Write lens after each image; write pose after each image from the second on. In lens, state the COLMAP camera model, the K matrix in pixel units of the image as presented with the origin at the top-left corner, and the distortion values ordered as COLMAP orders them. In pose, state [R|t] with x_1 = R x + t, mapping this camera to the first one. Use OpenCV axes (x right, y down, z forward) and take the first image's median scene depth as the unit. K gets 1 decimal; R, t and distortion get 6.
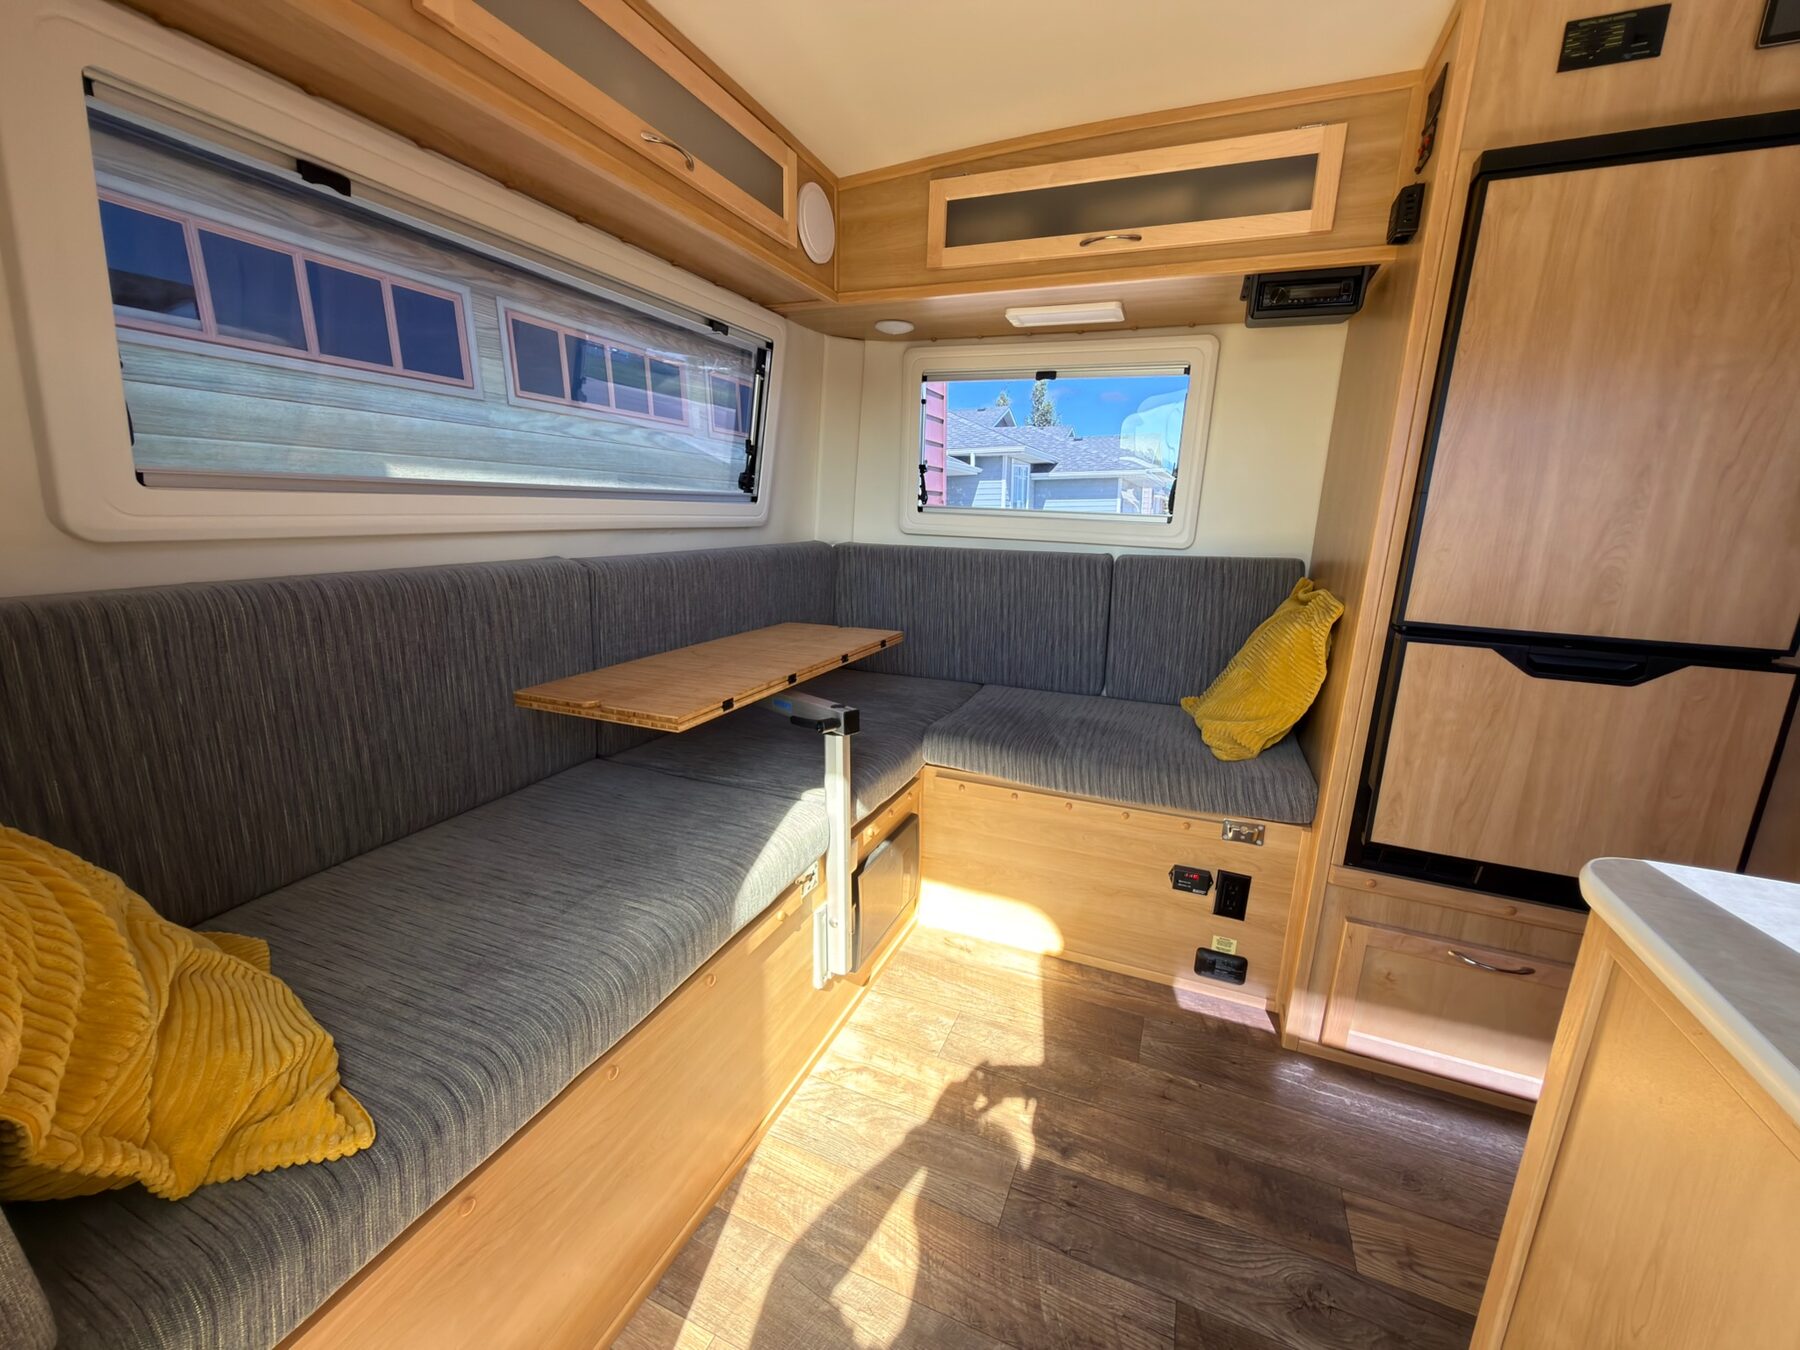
lens RADIAL K [[721.6, 0, 897.5], [0, 721.6, 674.5], [0, 0, 1]] dist [-0.001600, 0.000451]
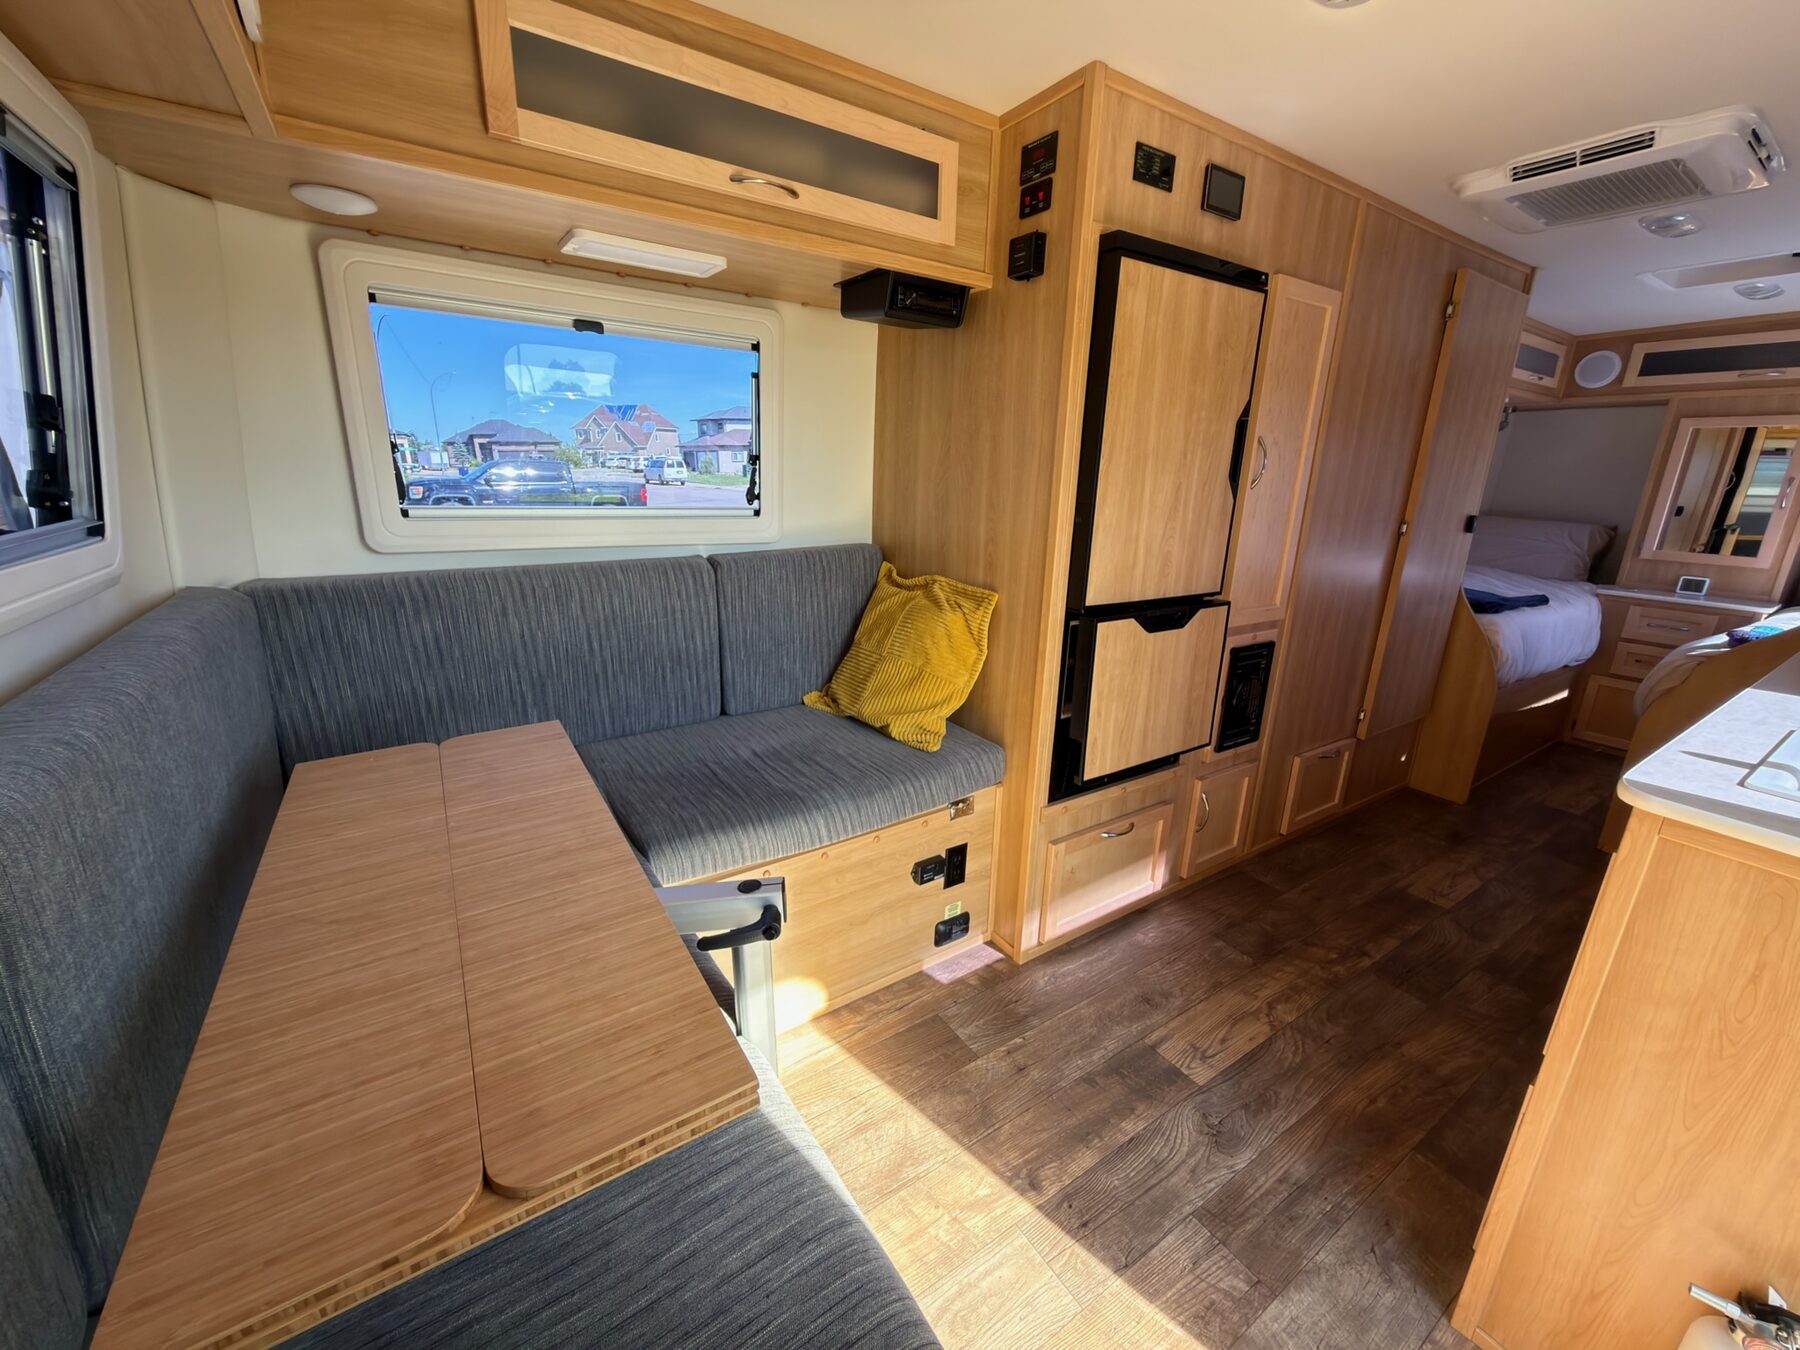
lens RADIAL K [[721.6, 0, 890.5], [0, 721.6, 673.3], [0, 0, 1]] dist [-0.001600, 0.000451]
pose [[0.549673, -0.247475, 0.797882, -0.410881], [0.178160, 0.967867, 0.177461, -0.197495], [-0.816161, 0.044605, 0.576100, 0.454567]]
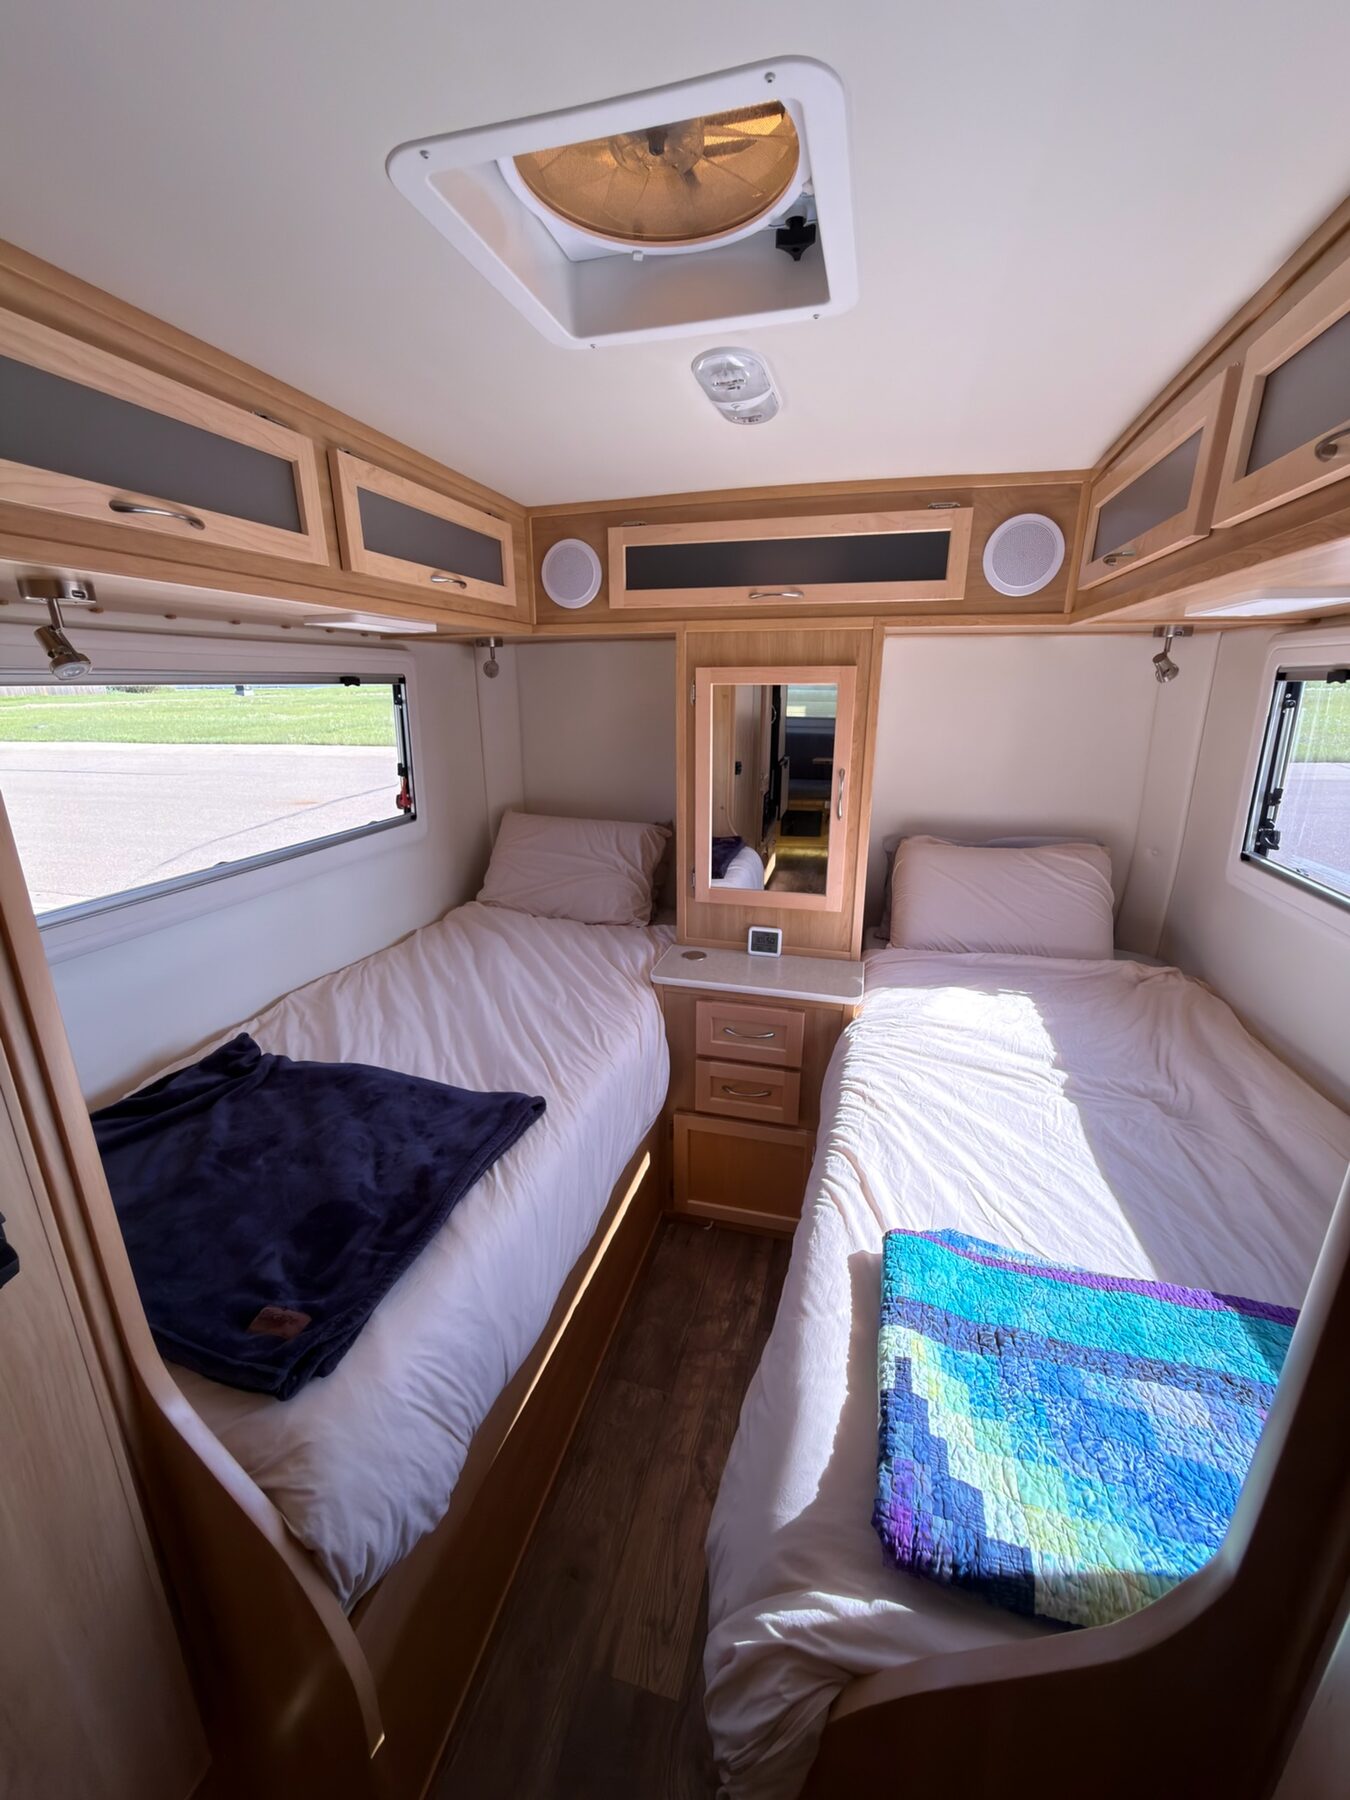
lens RADIAL K [[721.6, 0, 676.1], [0, 721.6, 900.4], [0, 0, 1]] dist [-0.001600, 0.000451]
pose [[-0.138241, -0.319257, 0.937531, 1.427058], [0.216231, 0.914054, 0.343146, -0.198268], [-0.966506, 0.250160, -0.057326, -0.039897]]
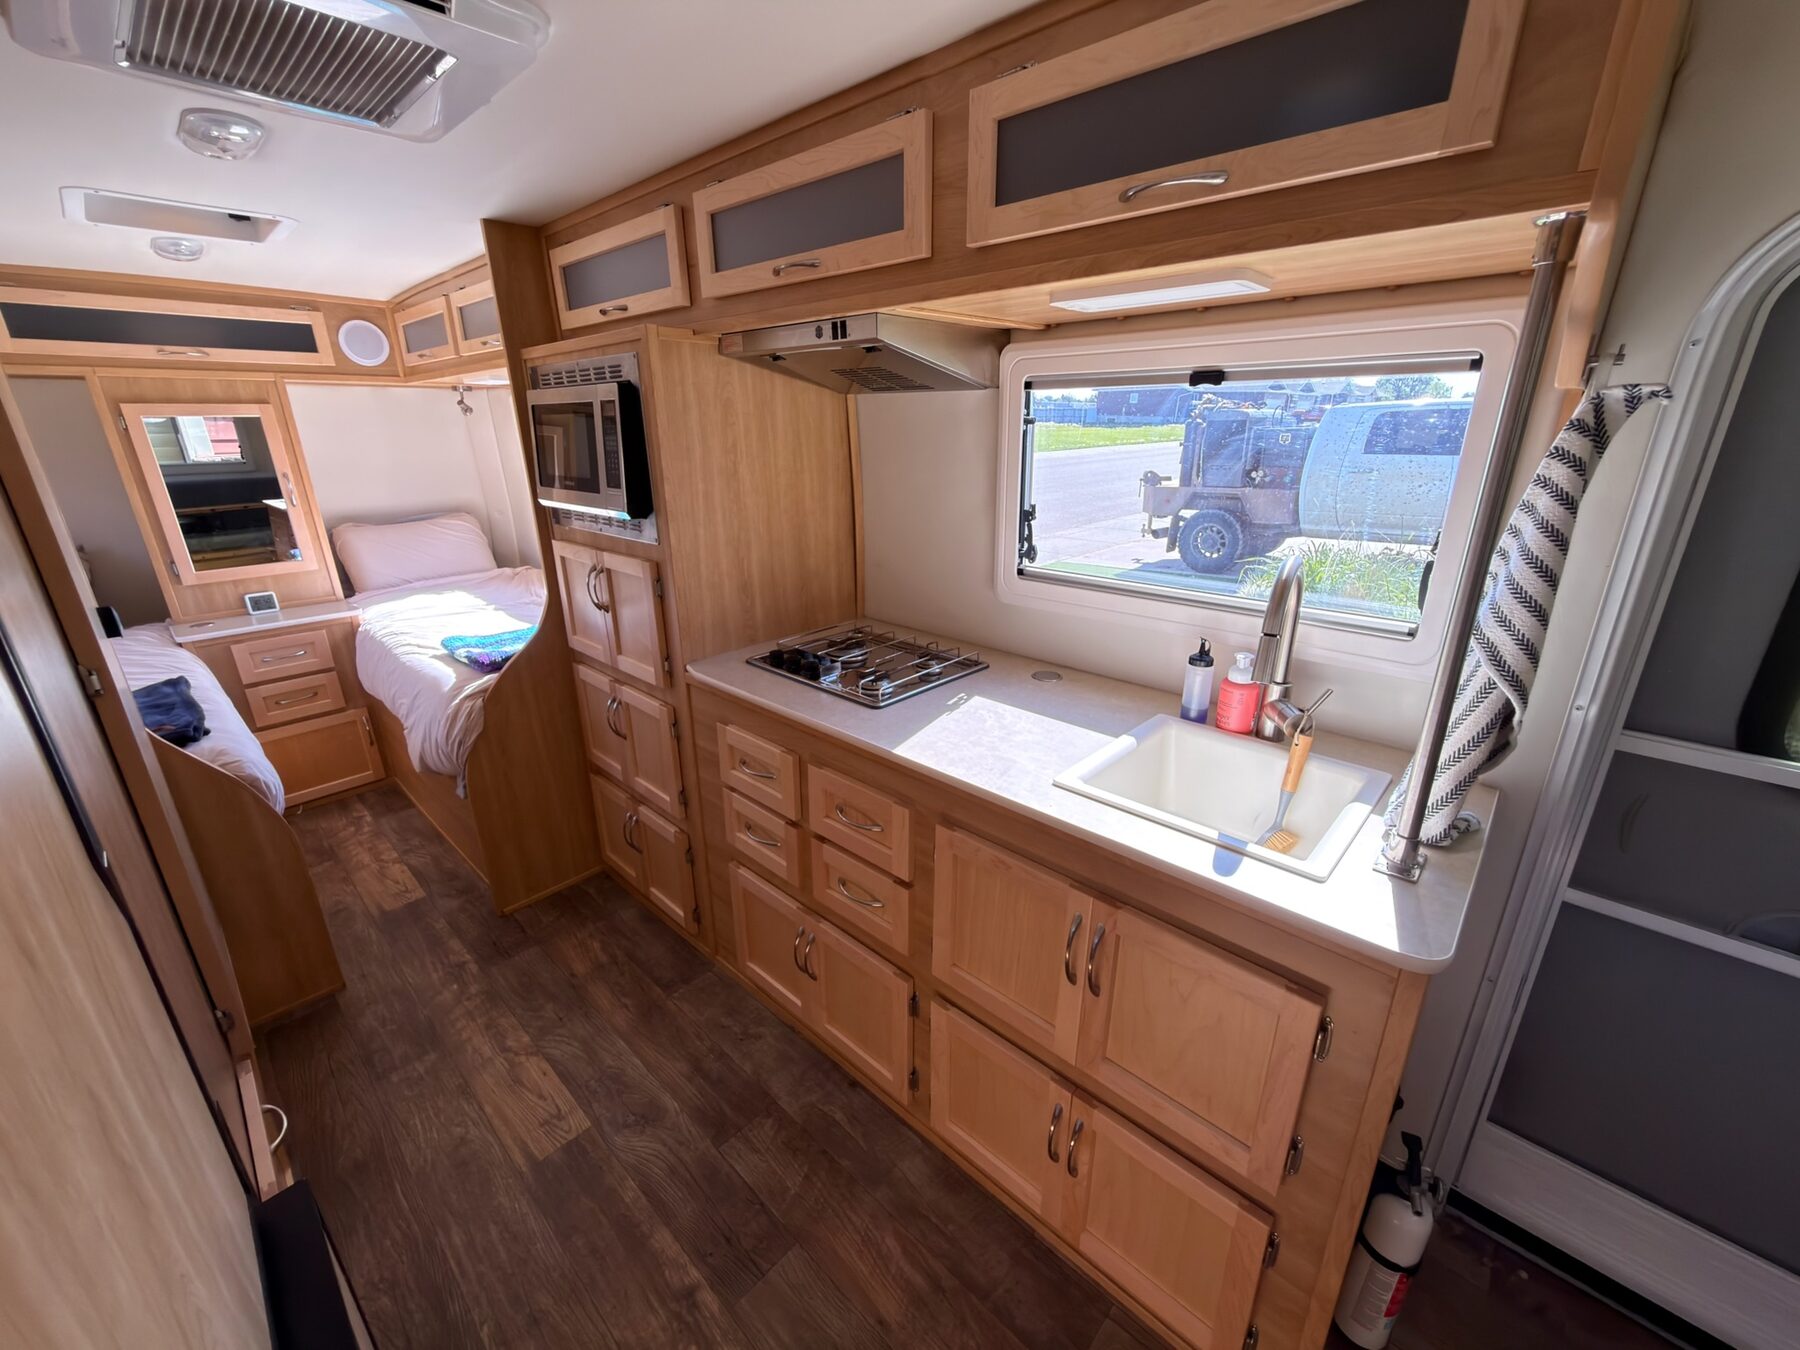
lens RADIAL K [[721.6, 0, 905.2], [0, 721.6, 671.7], [0, 0, 1]] dist [-0.001600, 0.000451]
pose [[-0.942217, -0.130455, 0.308559, 0.509298], [0.055349, 0.847783, 0.527447, -0.368112], [-0.330399, 0.514048, -0.791575, 0.723303]]
